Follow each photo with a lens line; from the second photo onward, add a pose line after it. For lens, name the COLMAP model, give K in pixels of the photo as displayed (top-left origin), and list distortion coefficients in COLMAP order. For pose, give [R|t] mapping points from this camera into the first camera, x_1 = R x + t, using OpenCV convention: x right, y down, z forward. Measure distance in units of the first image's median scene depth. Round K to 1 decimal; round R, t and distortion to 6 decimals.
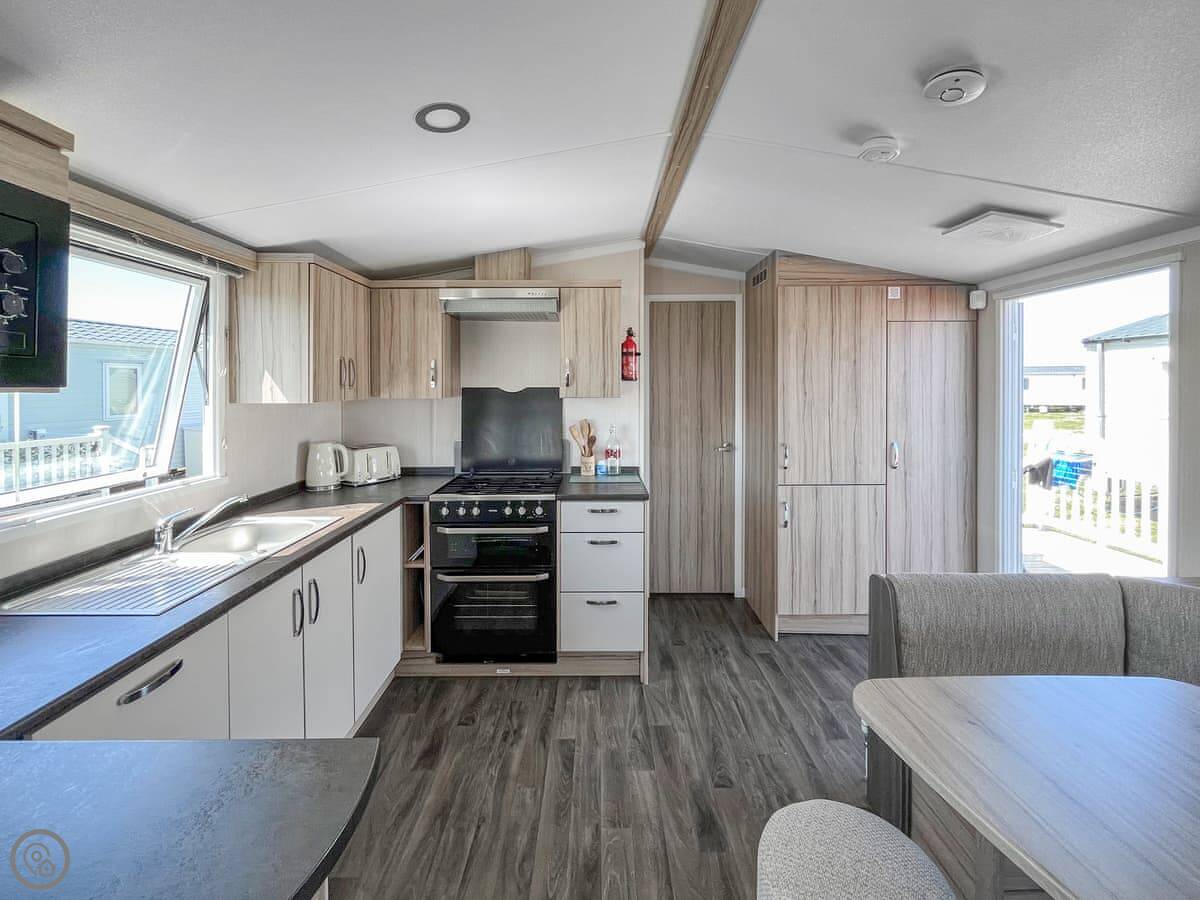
lens RADIAL K [[511.8, 0, 597.6], [0, 511.8, 391.2], [0, 0, 1]] dist [-0.001939, -0.000255]
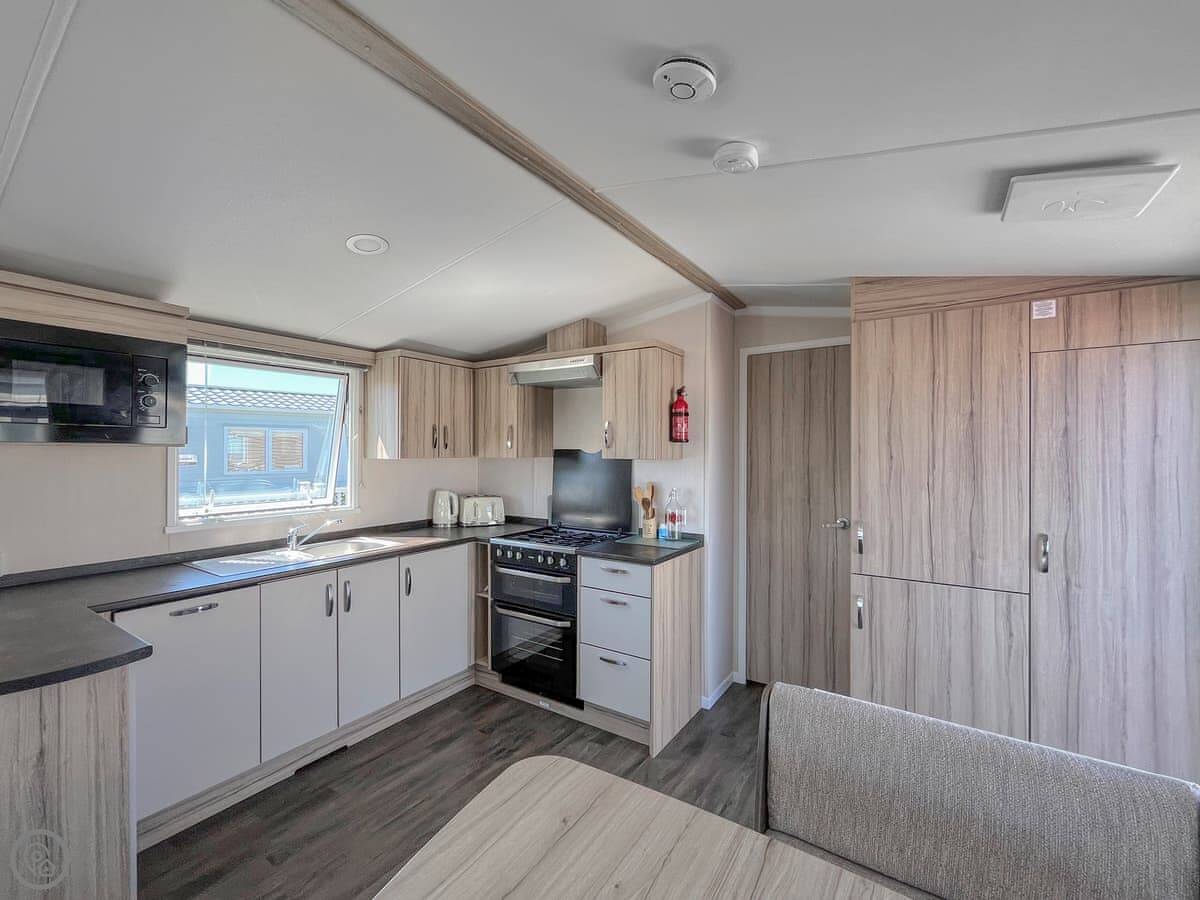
lens RADIAL K [[522.3, 0, 580.5], [0, 522.3, 450.9], [0, 0, 1]] dist [0.001051, 0.000027]
pose [[0.824500, 0.005382, -0.565836, 0.475311], [-0.011783, 0.999901, -0.007659, 0.005437], [0.565739, 0.012982, 0.824482, 0.095080]]
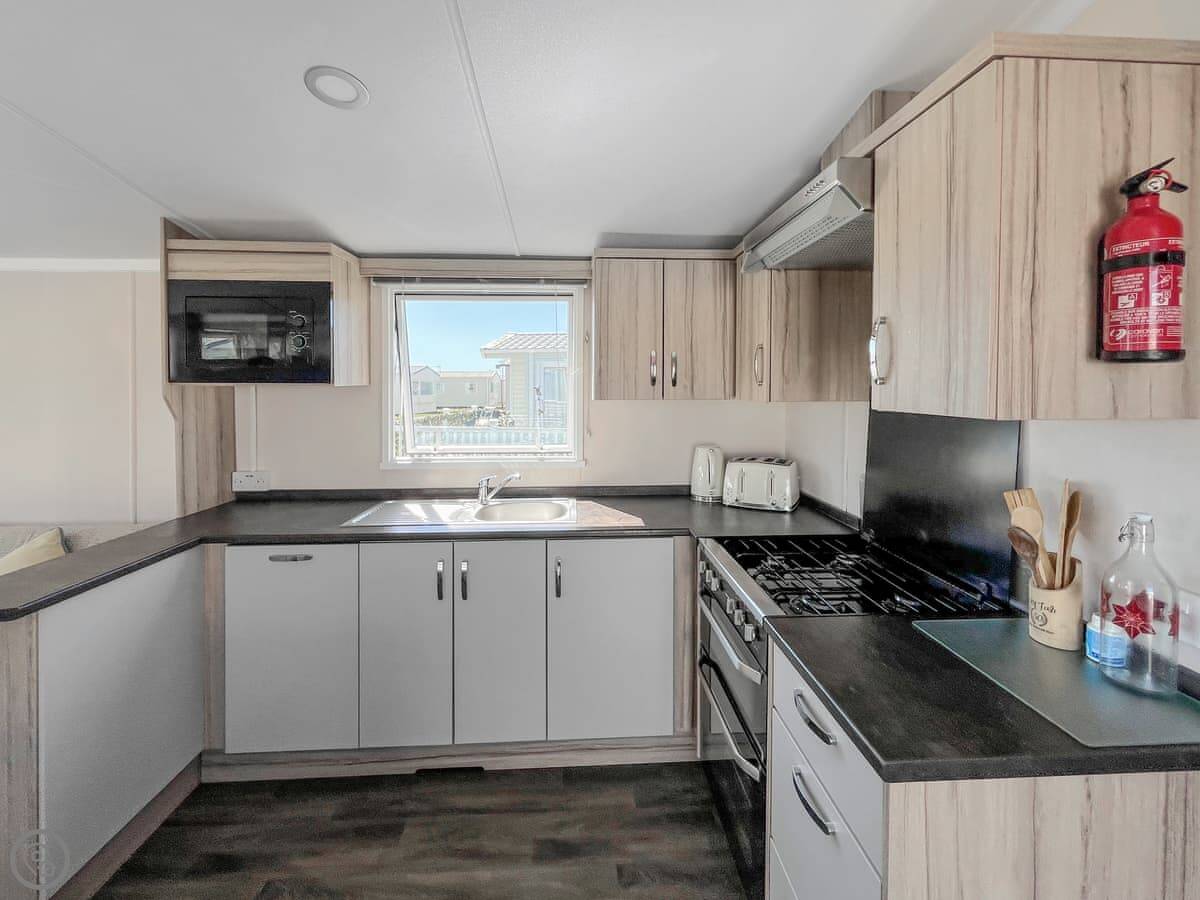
lens RADIAL K [[511.8, 0, 597.6], [0, 511.8, 391.2], [0, 0, 1]] dist [-0.001939, -0.000255]
pose [[0.058746, 0.010137, -0.998222, 0.326548], [-0.015726, 0.999834, 0.009228, -0.002844], [0.998149, 0.015156, 0.058896, 0.718911]]
